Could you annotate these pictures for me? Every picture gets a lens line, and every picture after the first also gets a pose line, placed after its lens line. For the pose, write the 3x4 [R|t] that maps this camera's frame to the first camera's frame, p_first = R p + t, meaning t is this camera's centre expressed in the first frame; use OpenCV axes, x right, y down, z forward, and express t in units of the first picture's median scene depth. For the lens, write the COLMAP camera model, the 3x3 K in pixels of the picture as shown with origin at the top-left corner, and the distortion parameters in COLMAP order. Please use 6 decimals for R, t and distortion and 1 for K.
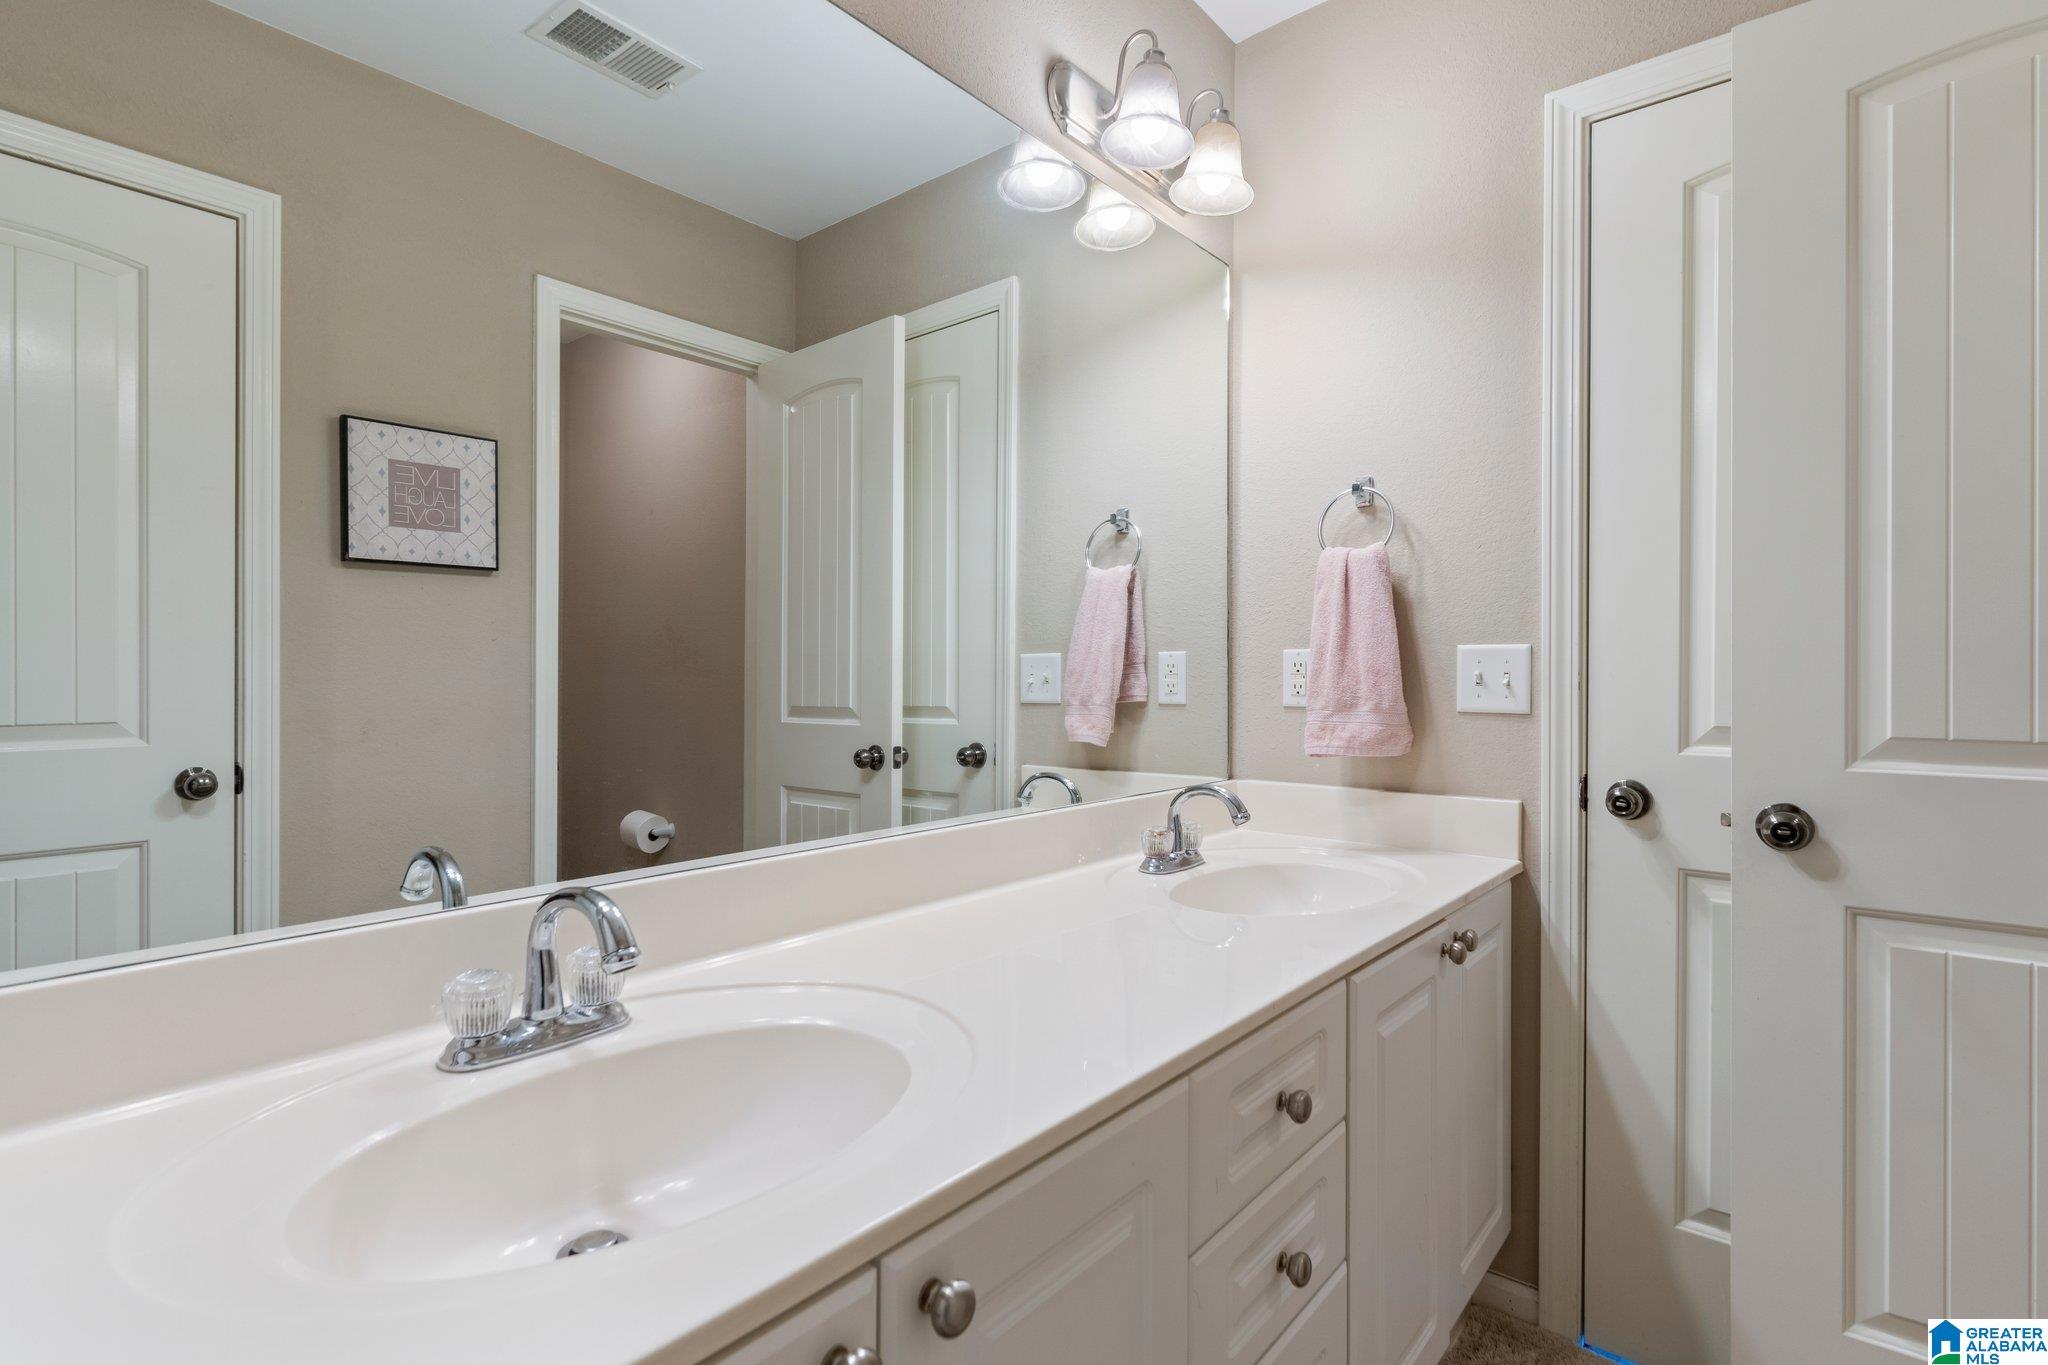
lens RADIAL K [[983.0, 0, 1057.4], [0, 983.0, 649.8], [0, 0, 1]] dist [0.002068, -0.000218]
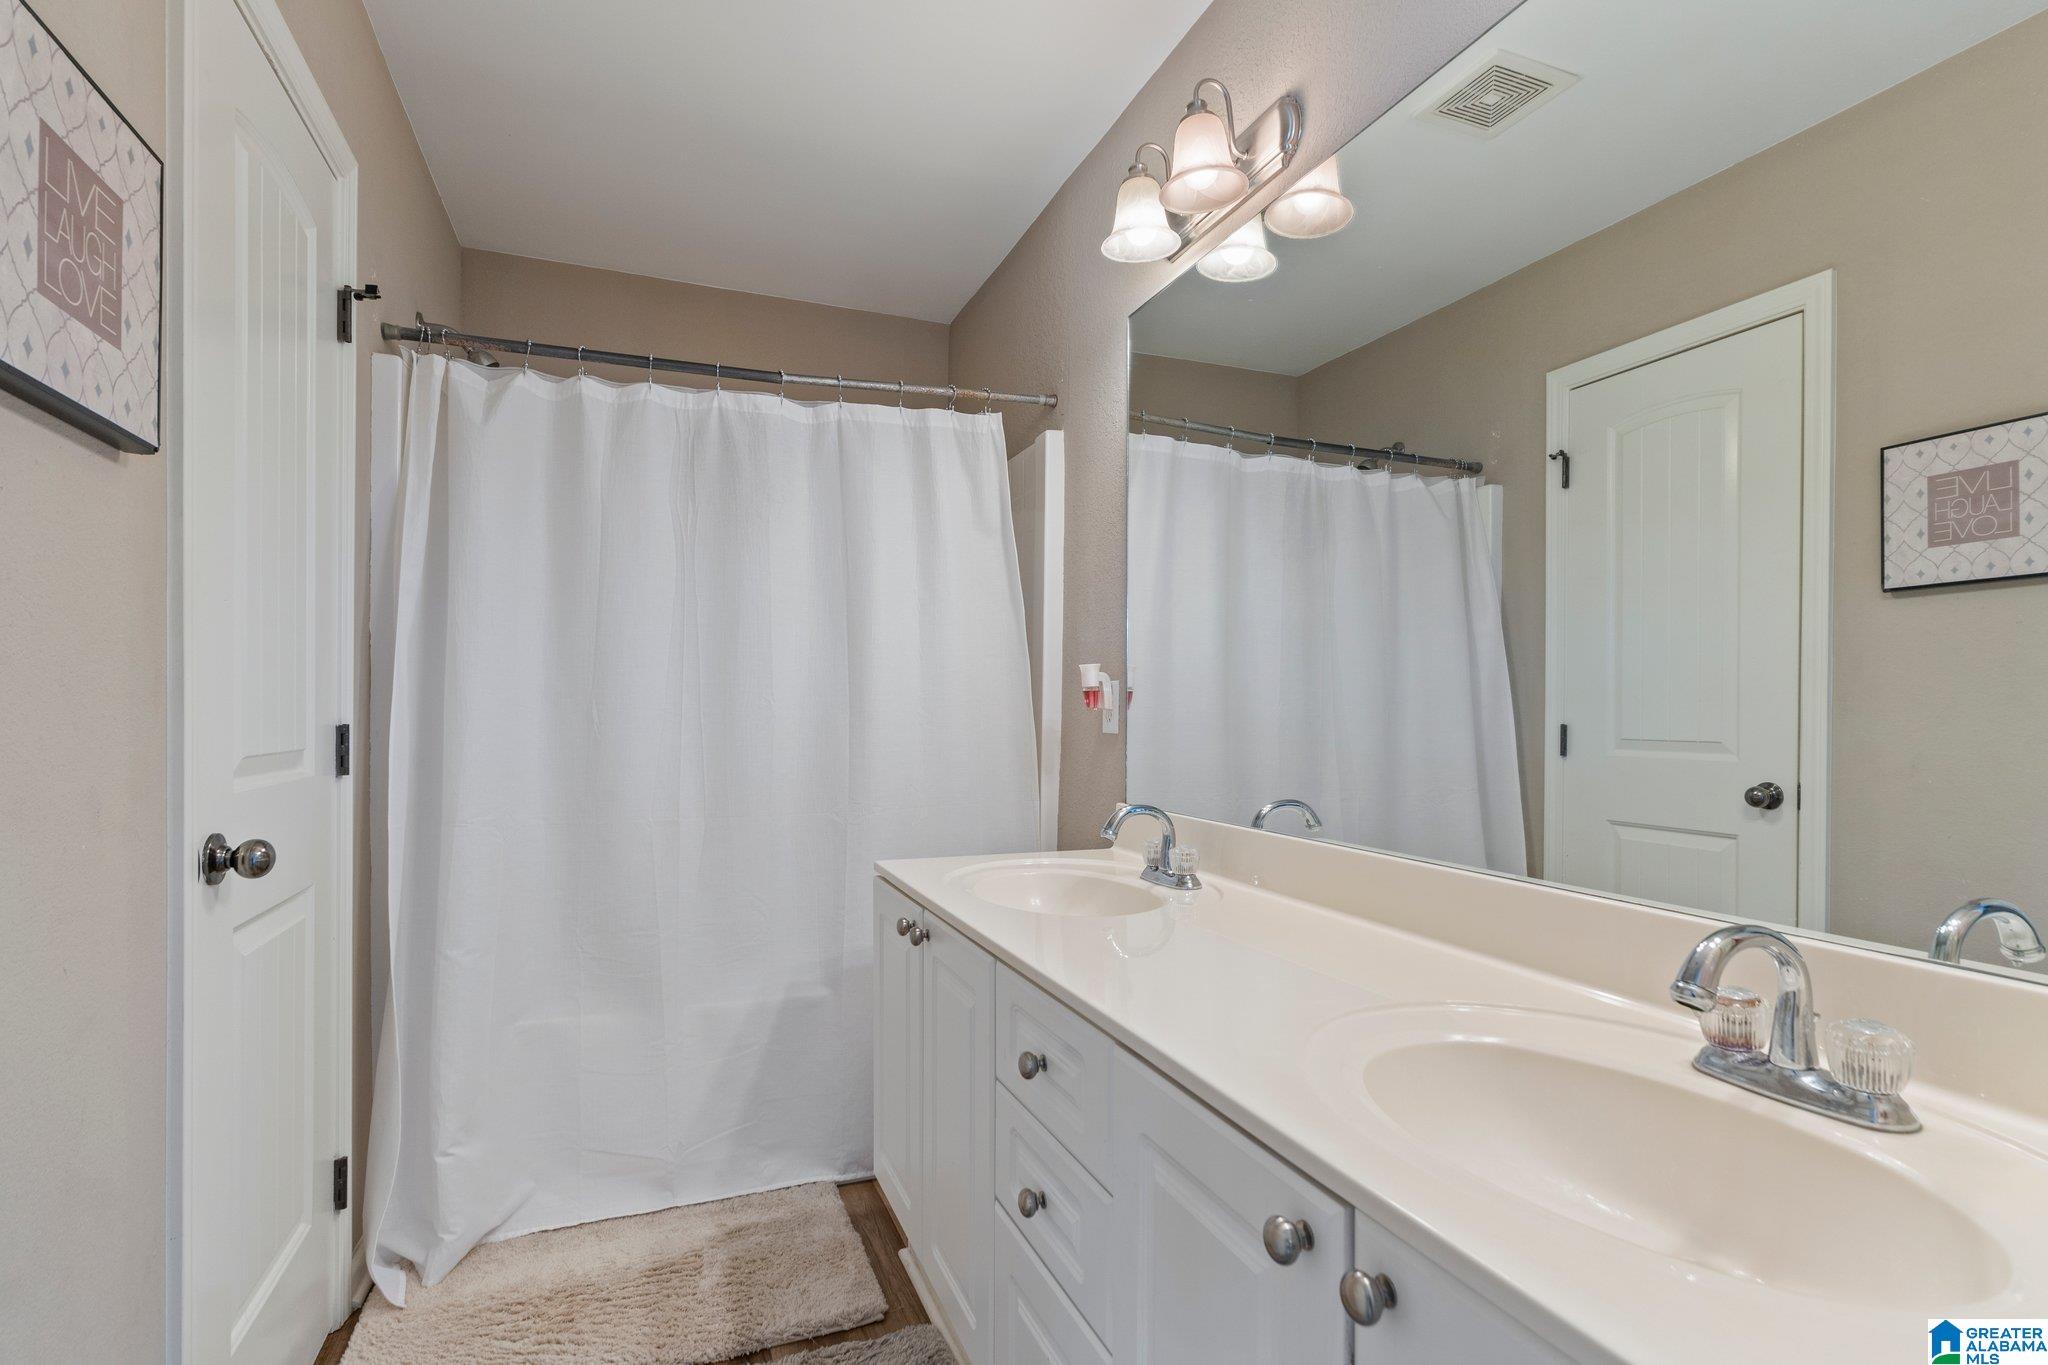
lens RADIAL K [[983.0, 0, 1018.3], [0, 983.0, 695.0], [0, 0, 1]] dist [0.002068, -0.000218]
pose [[-0.506667, -0.014046, -0.862028, 0.572067], [0.017672, 0.999488, -0.026672, 0.024748], [0.861961, -0.028747, -0.506159, 0.720028]]
